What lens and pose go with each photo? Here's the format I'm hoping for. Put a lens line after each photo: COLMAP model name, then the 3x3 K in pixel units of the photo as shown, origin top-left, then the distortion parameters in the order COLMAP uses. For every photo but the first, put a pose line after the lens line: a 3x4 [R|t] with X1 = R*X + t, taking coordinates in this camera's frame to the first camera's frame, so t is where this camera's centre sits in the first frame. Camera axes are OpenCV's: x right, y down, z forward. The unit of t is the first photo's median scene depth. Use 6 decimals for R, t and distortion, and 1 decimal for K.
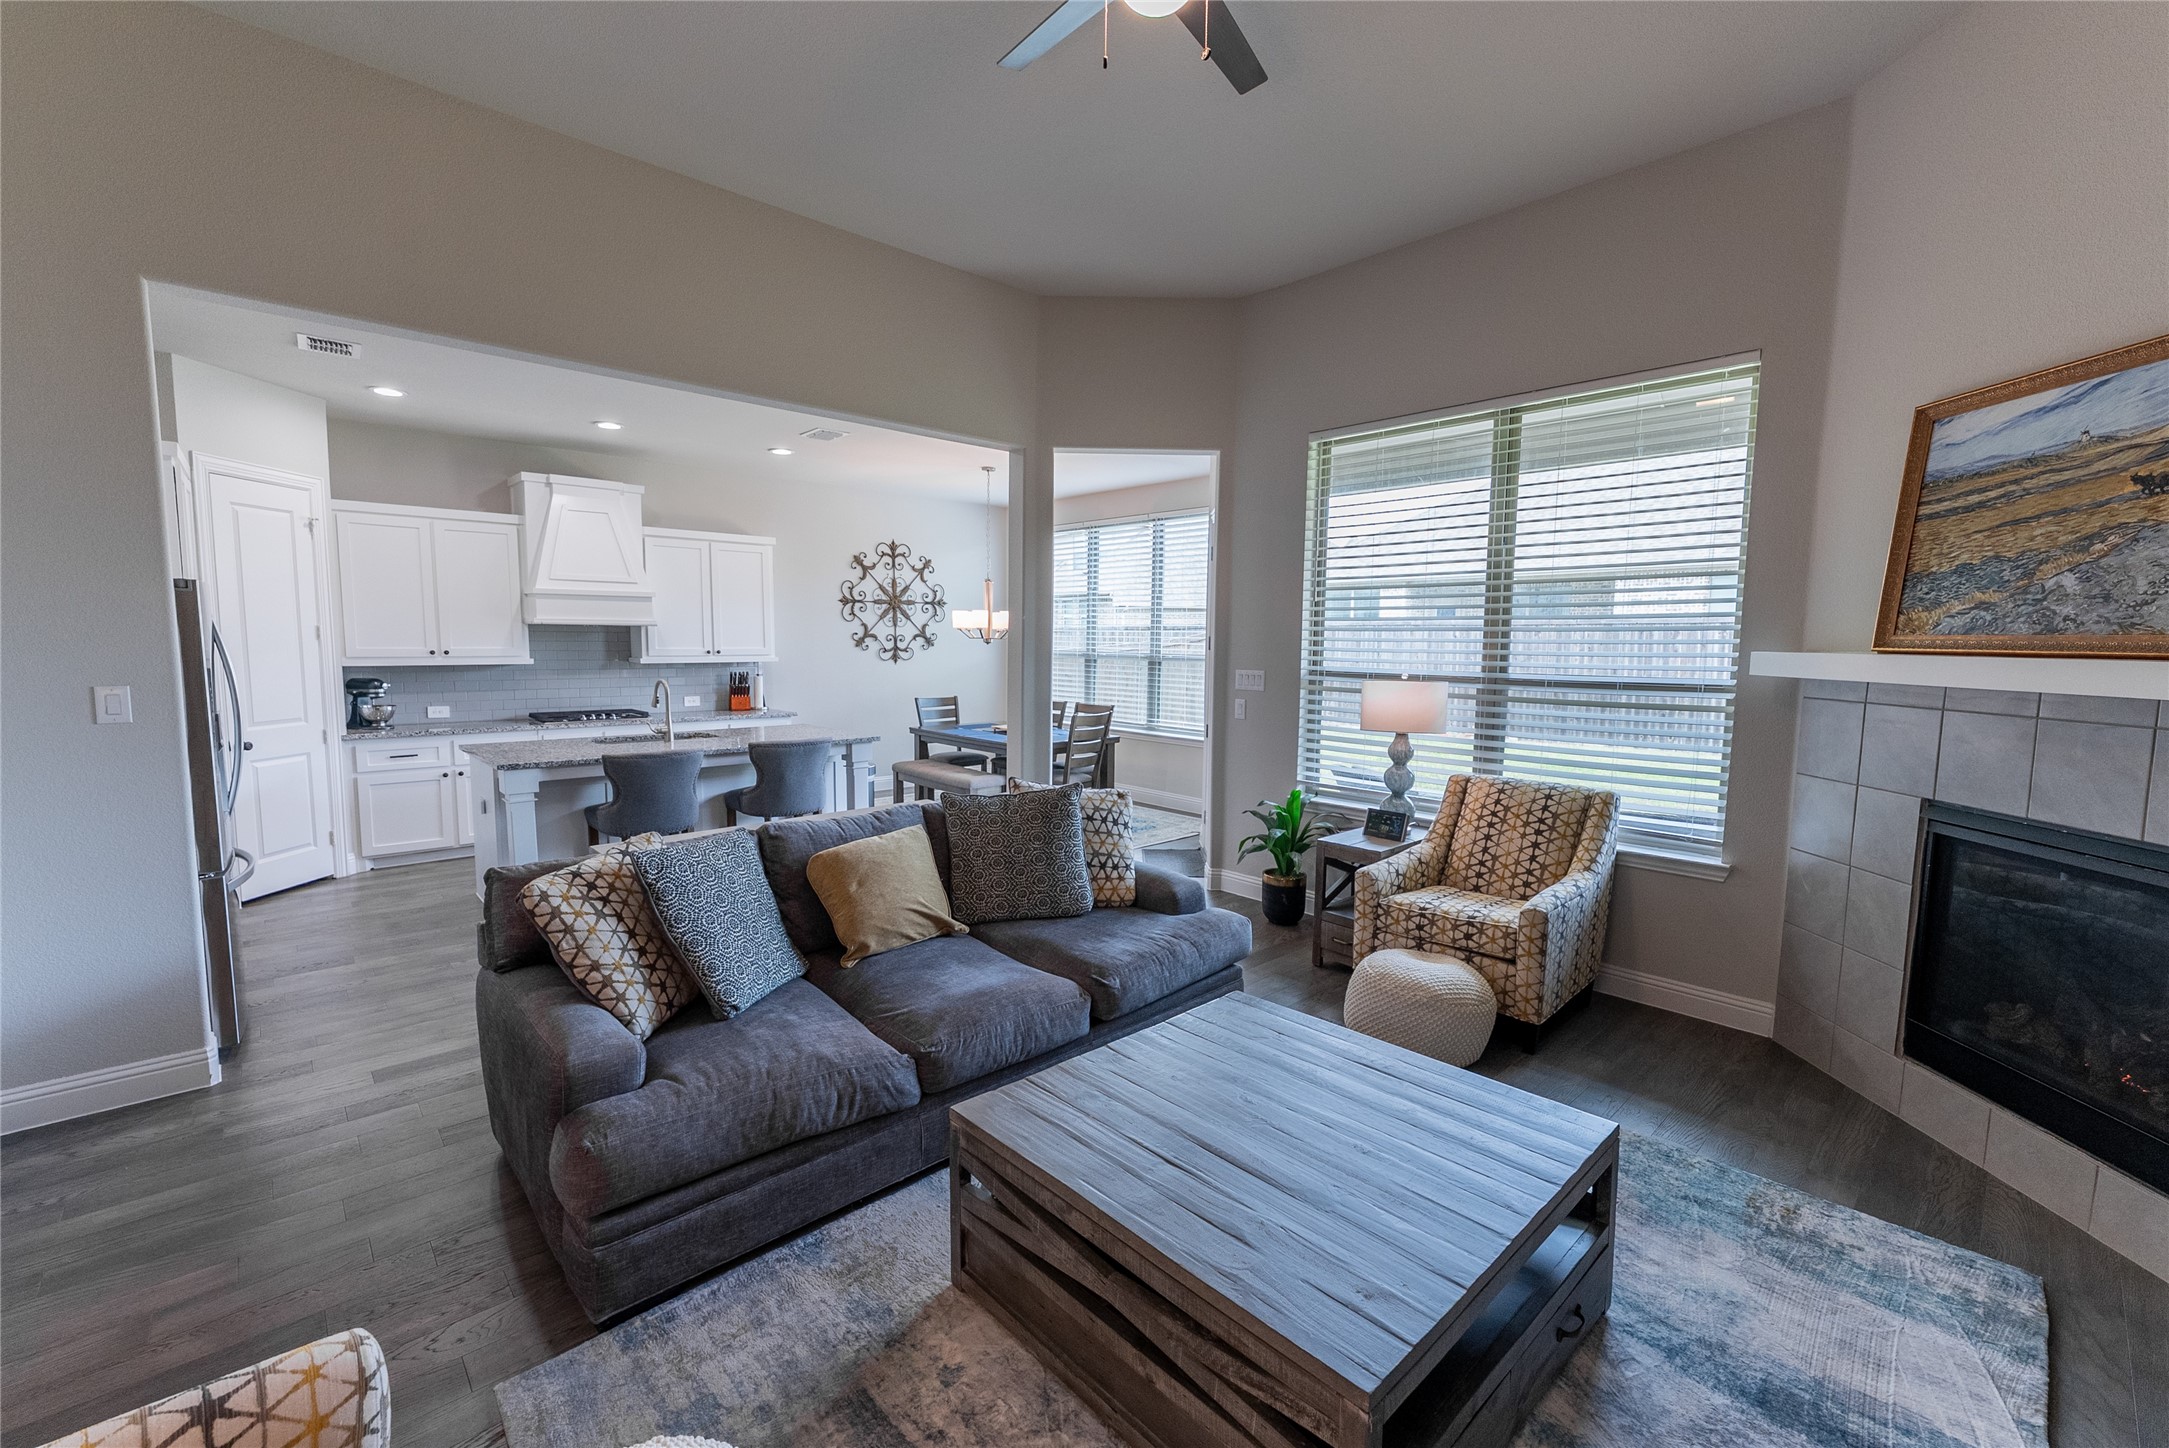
lens RADIAL K [[893.0, 0, 1084.5], [0, 893.0, 724.0], [0, 0, 1]] dist [-0.001007, -0.000686]
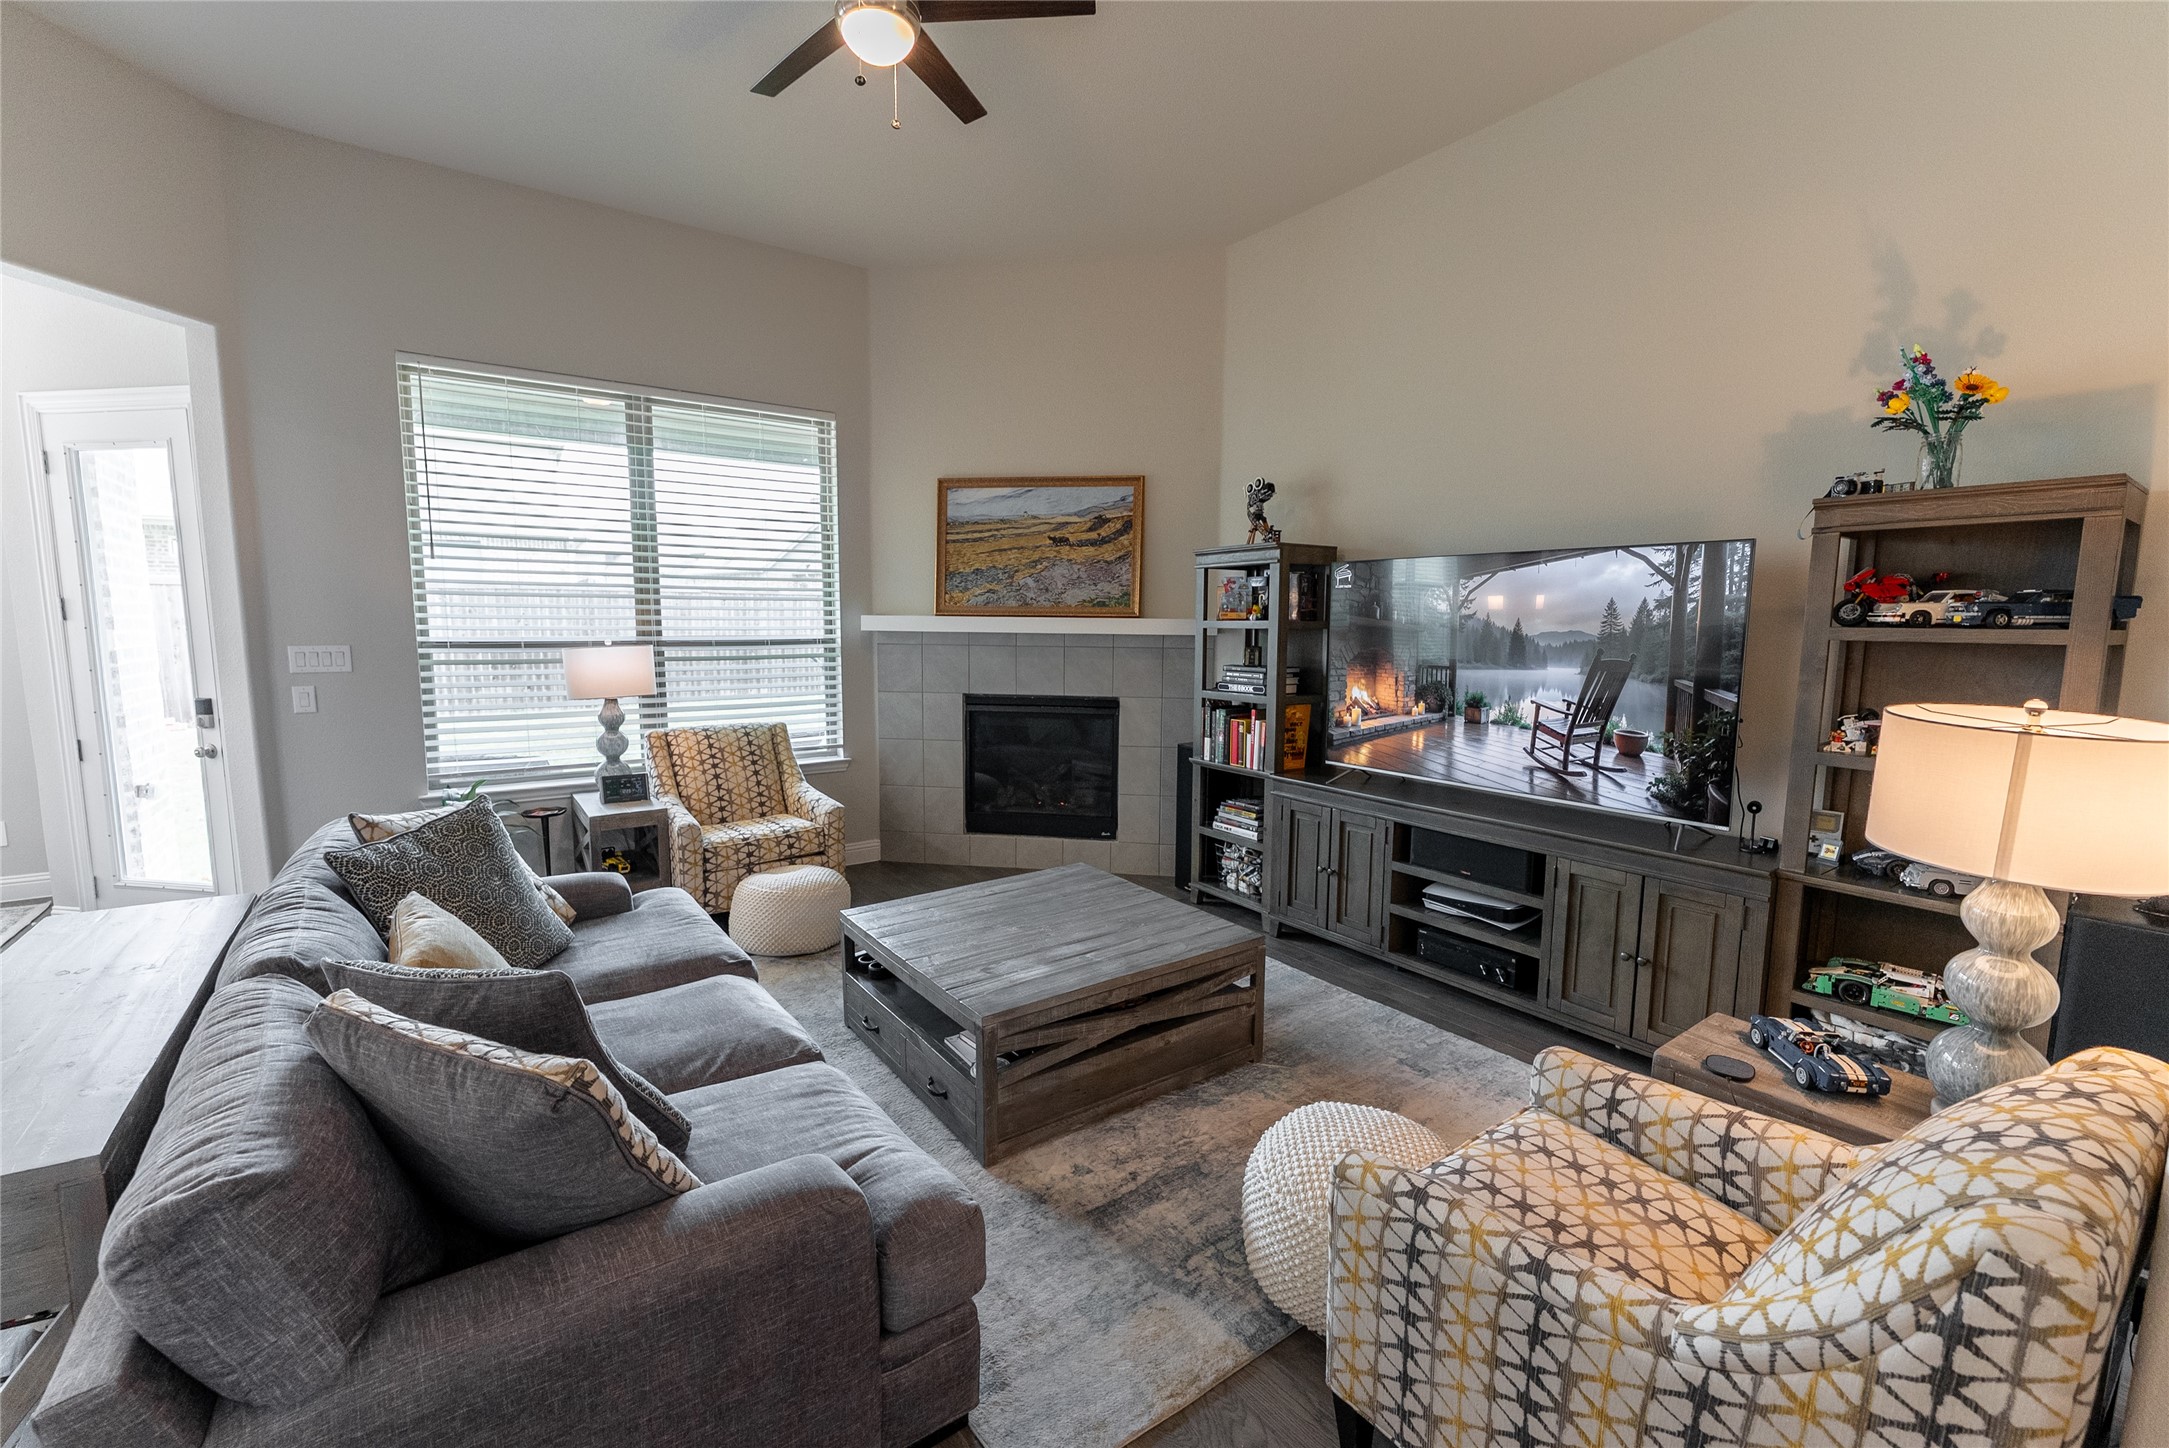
lens RADIAL K [[900.0, 0, 1086.8], [0, 900.0, 724.9], [0, 0, 1]] dist [-0.000976, -0.000833]
pose [[0.124574, -0.126265, 0.984143, -0.590109], [0.087333, 0.989416, 0.115887, -0.031466], [-0.988359, 0.071512, 0.134283, 0.329660]]
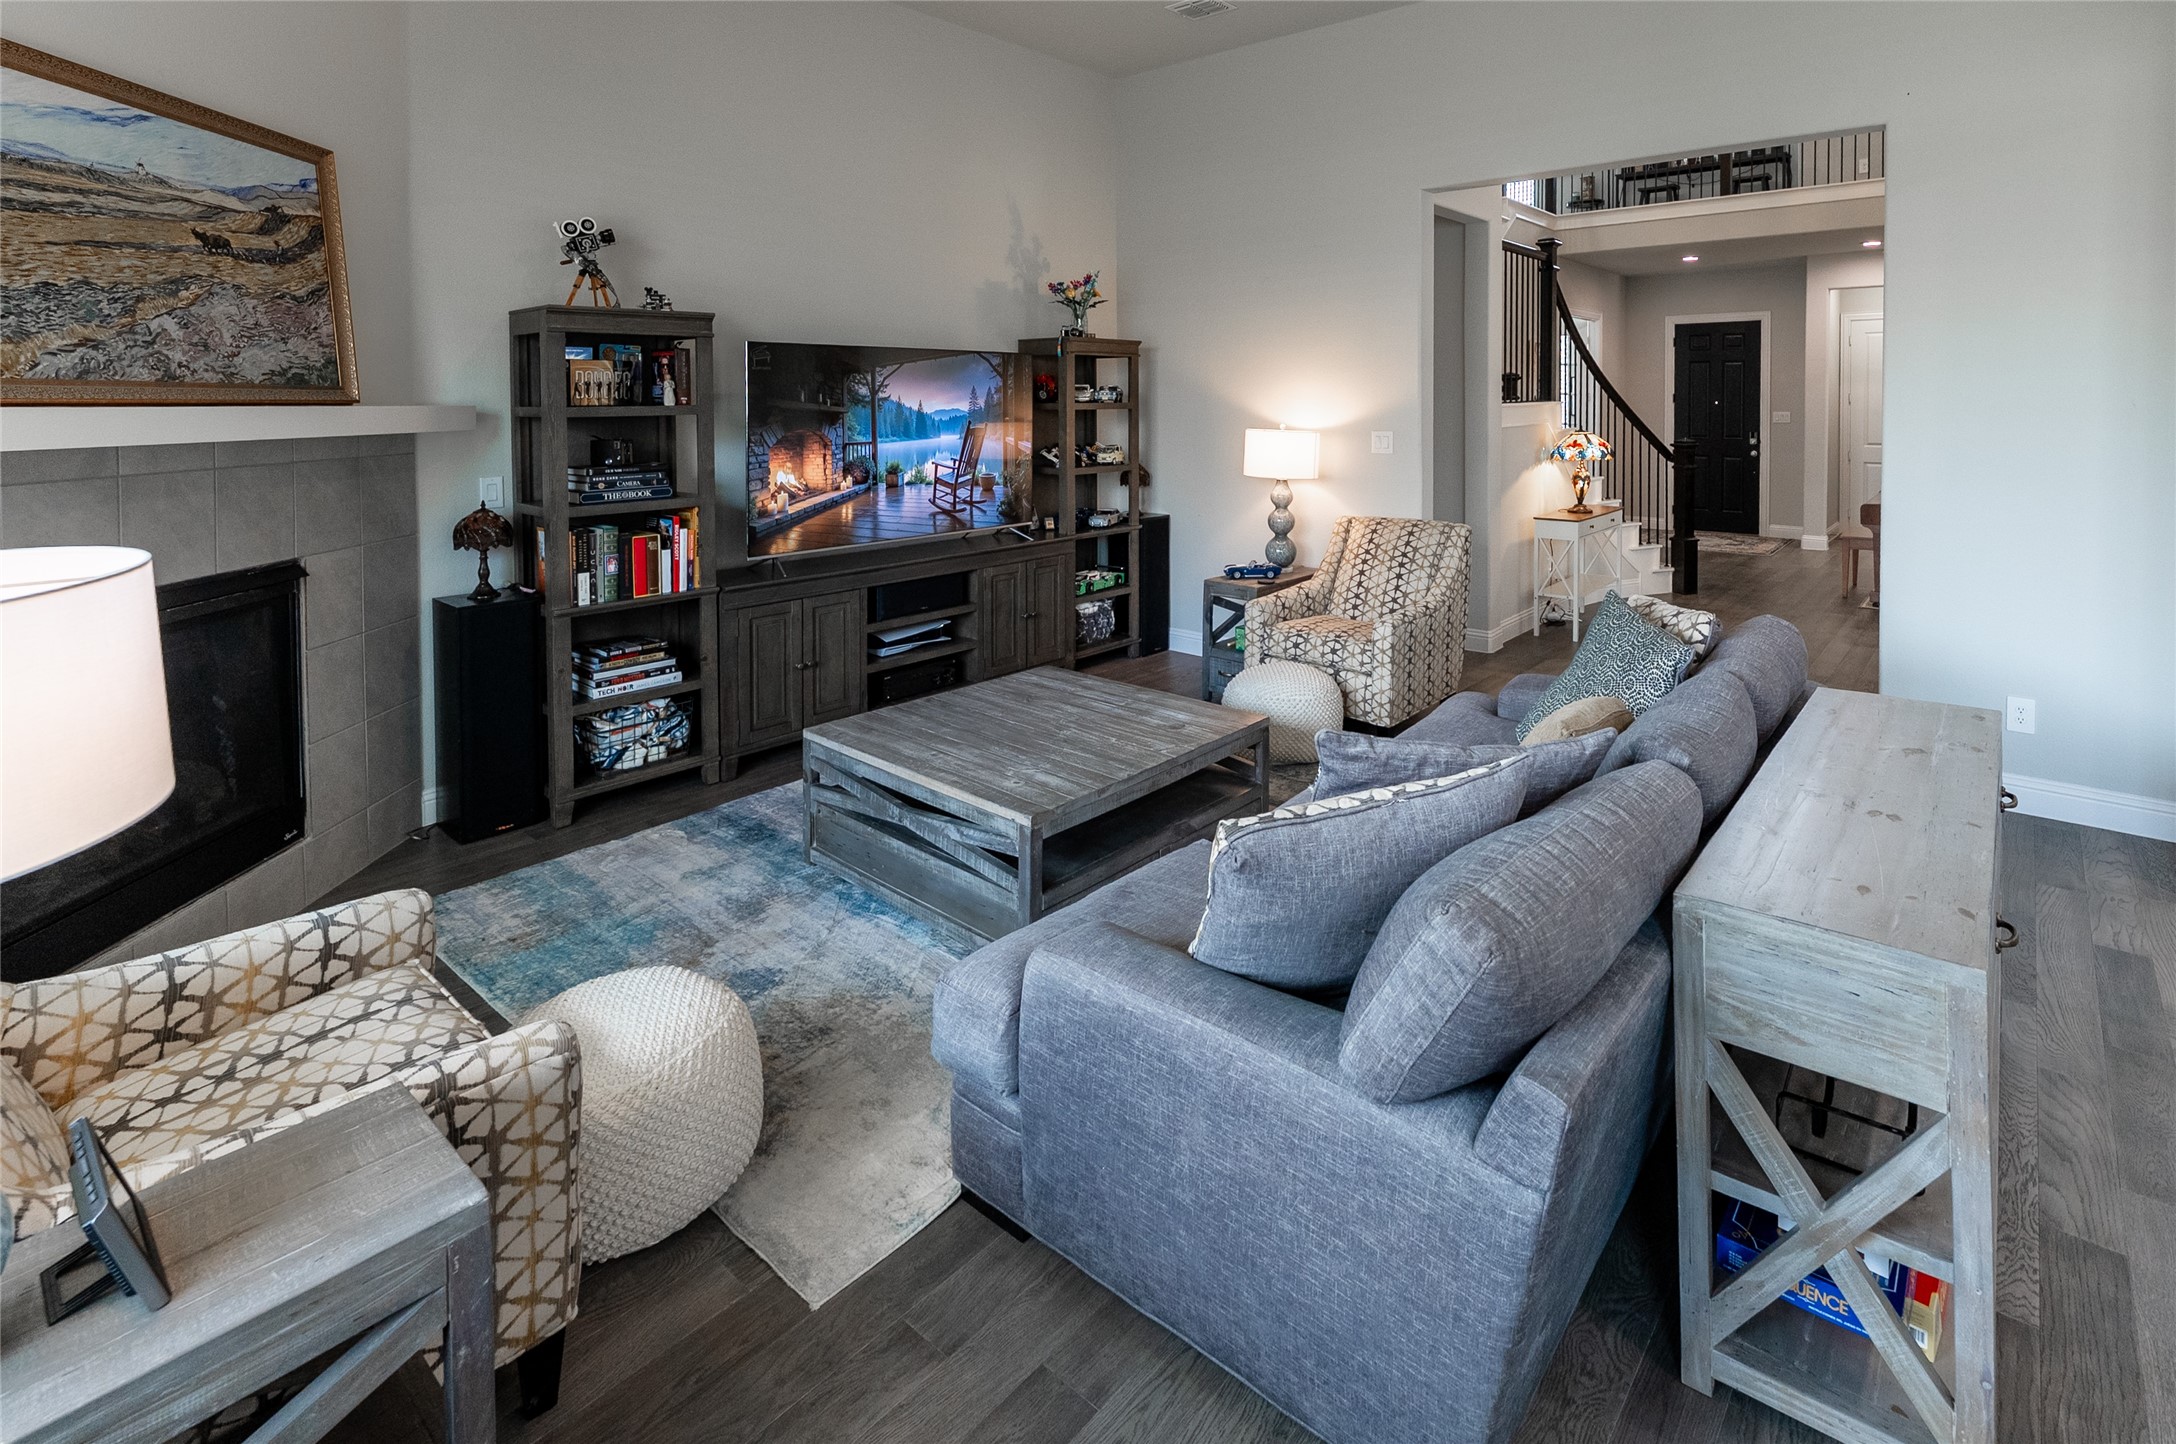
lens RADIAL K [[1047.2, 0, 1184.6], [0, 1047.2, 419.8], [0, 0, 1]] dist [-0.000748, 0.000312]
pose [[-0.989297, -0.002515, -0.145891, 0.112349], [-0.018944, 0.993603, 0.111333, -0.113216], [0.144678, 0.112906, -0.983016, 1.249379]]
